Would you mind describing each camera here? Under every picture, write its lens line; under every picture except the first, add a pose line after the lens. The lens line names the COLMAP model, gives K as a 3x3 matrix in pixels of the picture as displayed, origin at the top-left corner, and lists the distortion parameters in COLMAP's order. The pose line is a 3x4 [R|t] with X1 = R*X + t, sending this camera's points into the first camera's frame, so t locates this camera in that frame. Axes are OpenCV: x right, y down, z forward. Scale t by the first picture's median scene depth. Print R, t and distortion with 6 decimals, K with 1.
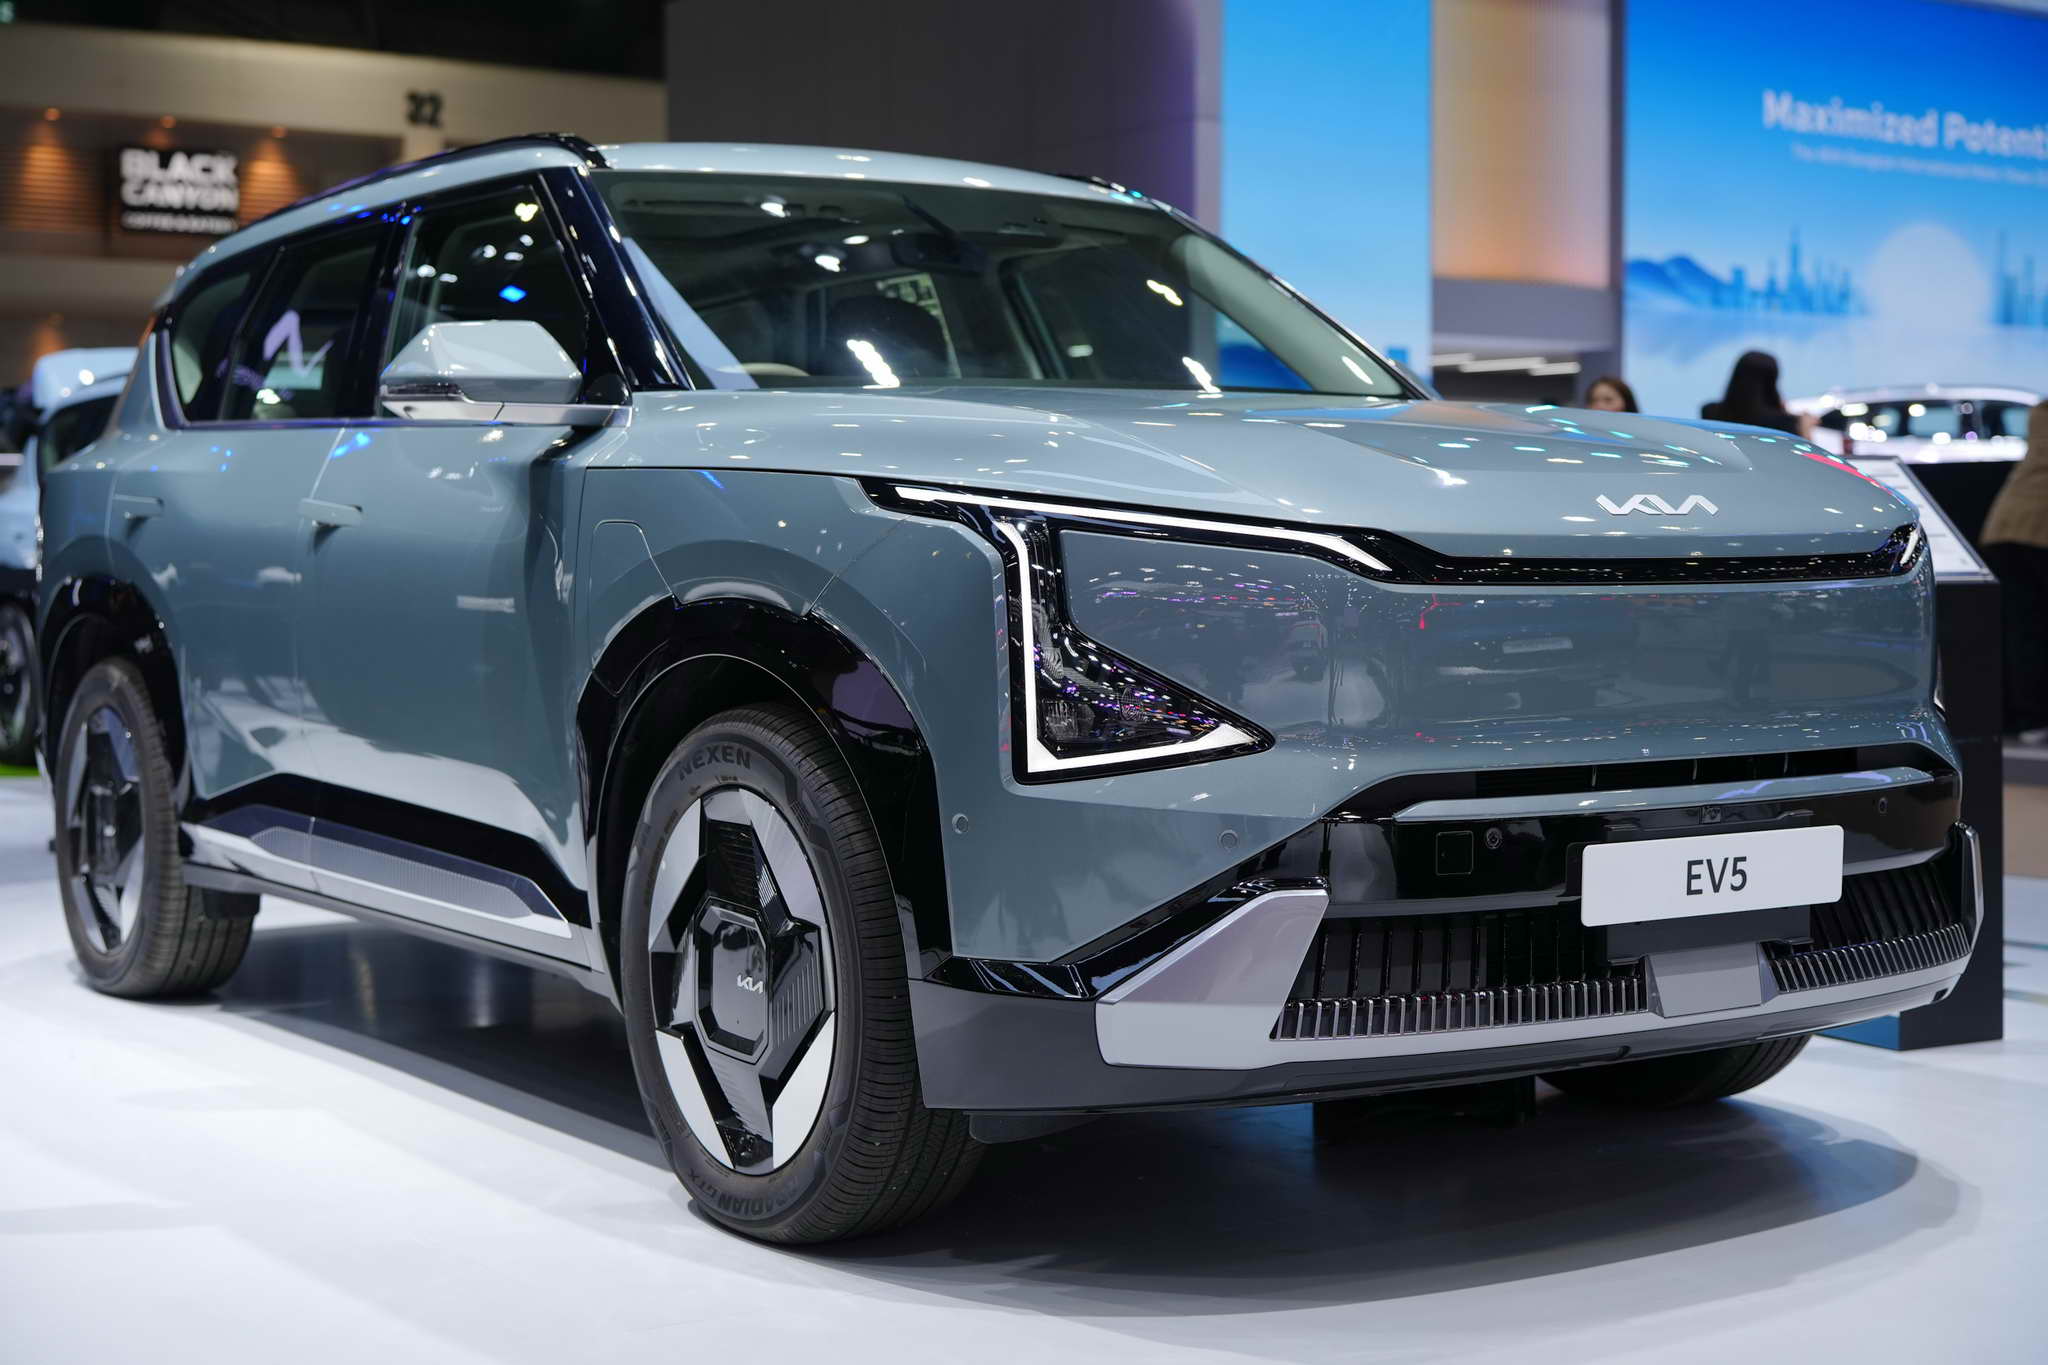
lens RADIAL K [[3092.6, 0, 965.1], [0, 3092.6, 701.6], [0, 0, 1]] dist [0.090727, 0.000000]
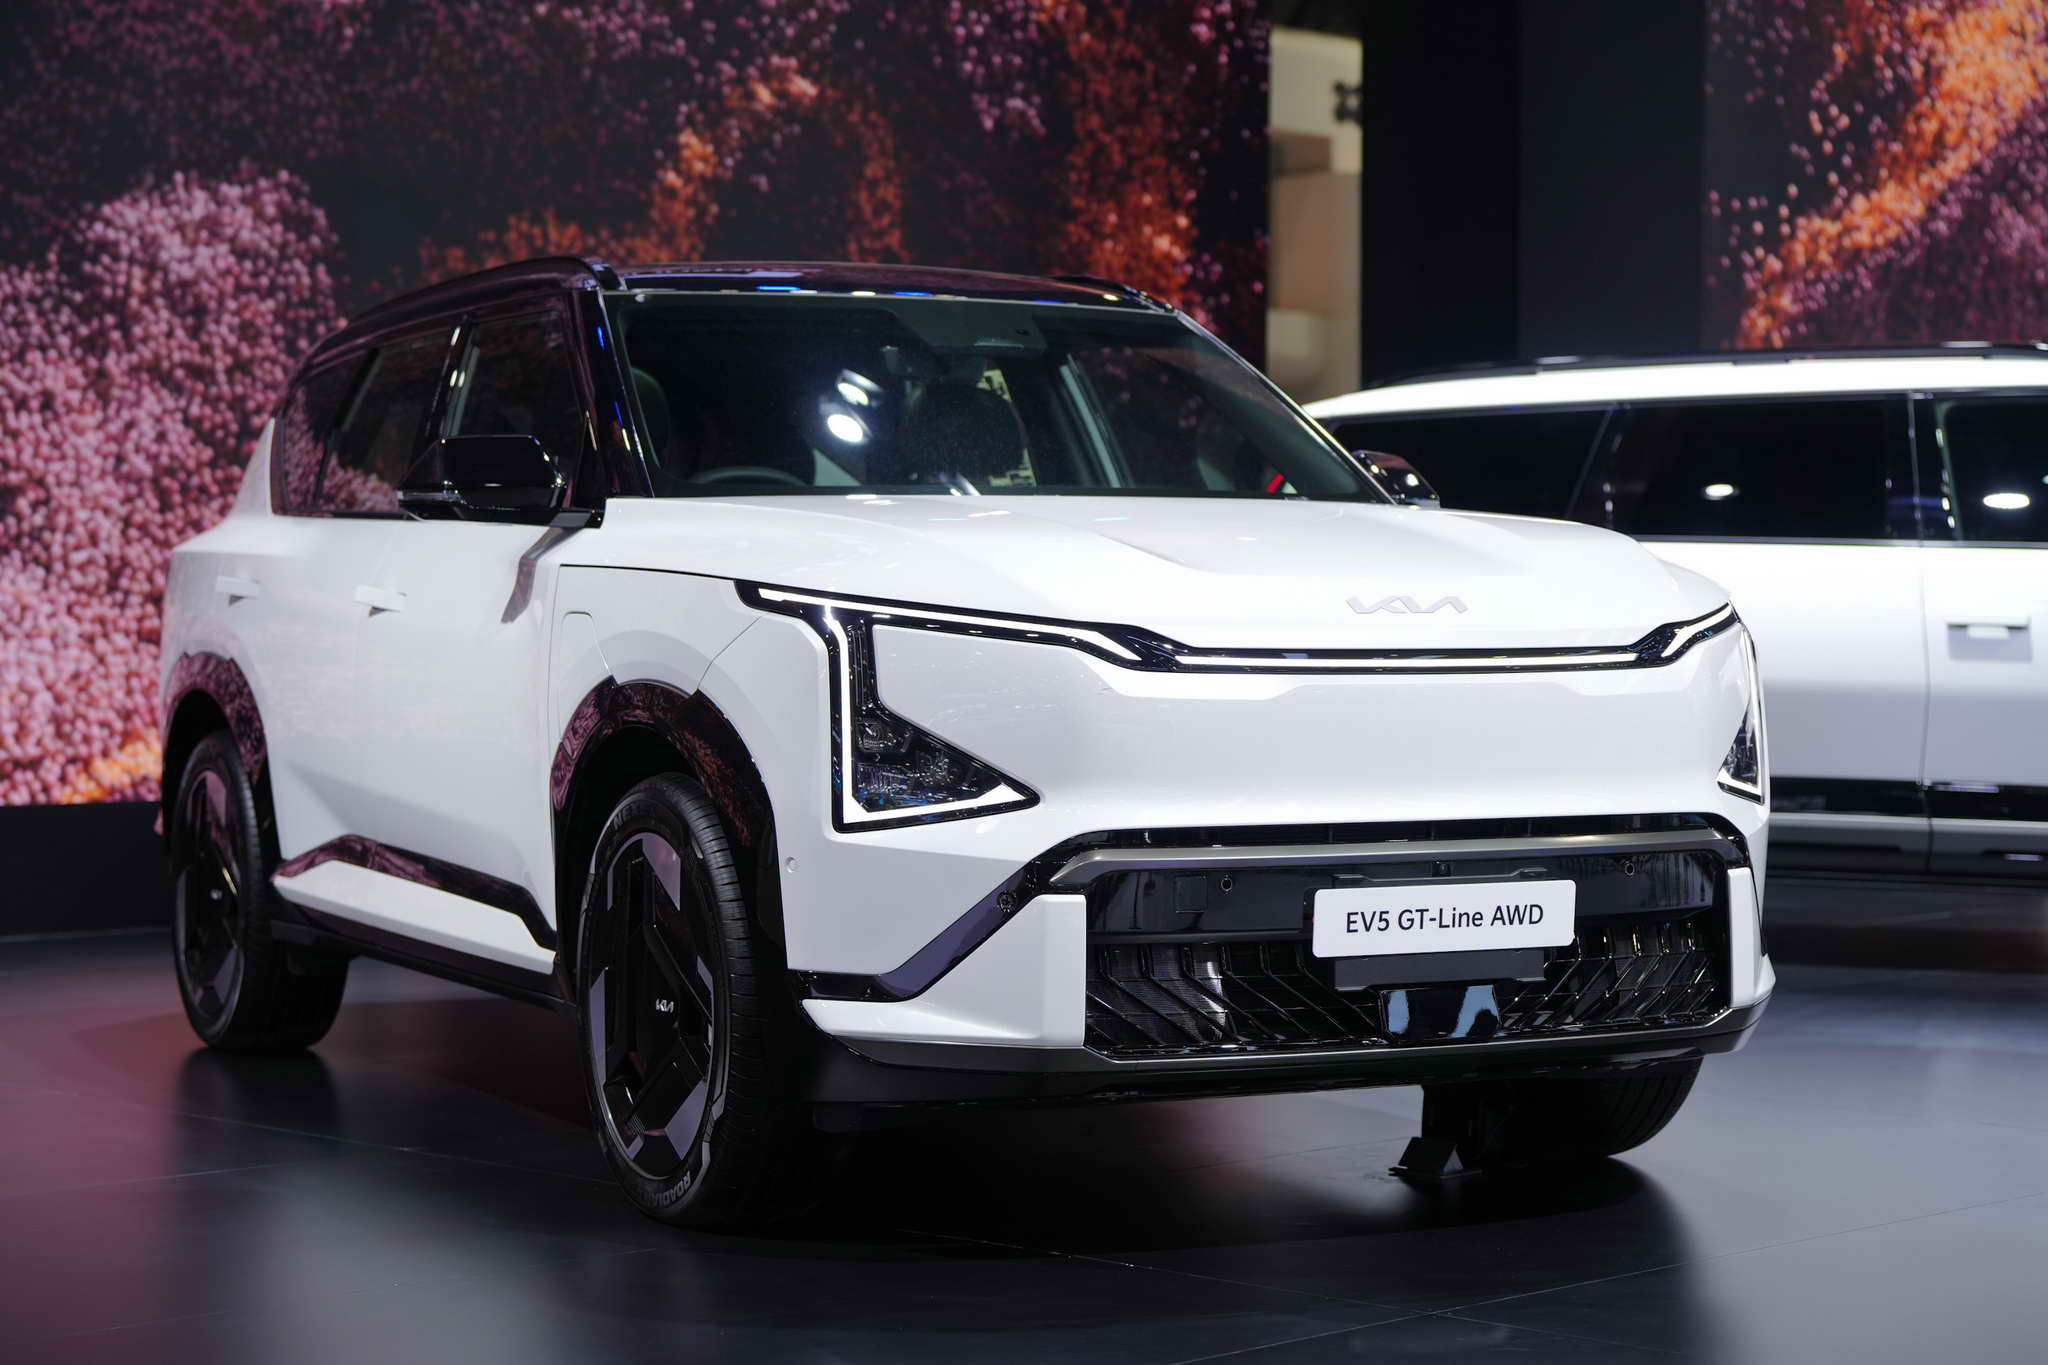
lens RADIAL K [[3924.2, 0, 1028.0], [0, 3924.2, 679.9], [0, 0, 1]] dist [-0.140715, 0.000000]
pose [[0.992912, 0.002747, -0.118817, 0.259785], [-0.006920, 0.999373, -0.034723, 0.018626], [0.118647, 0.035299, 0.992309, -0.493170]]
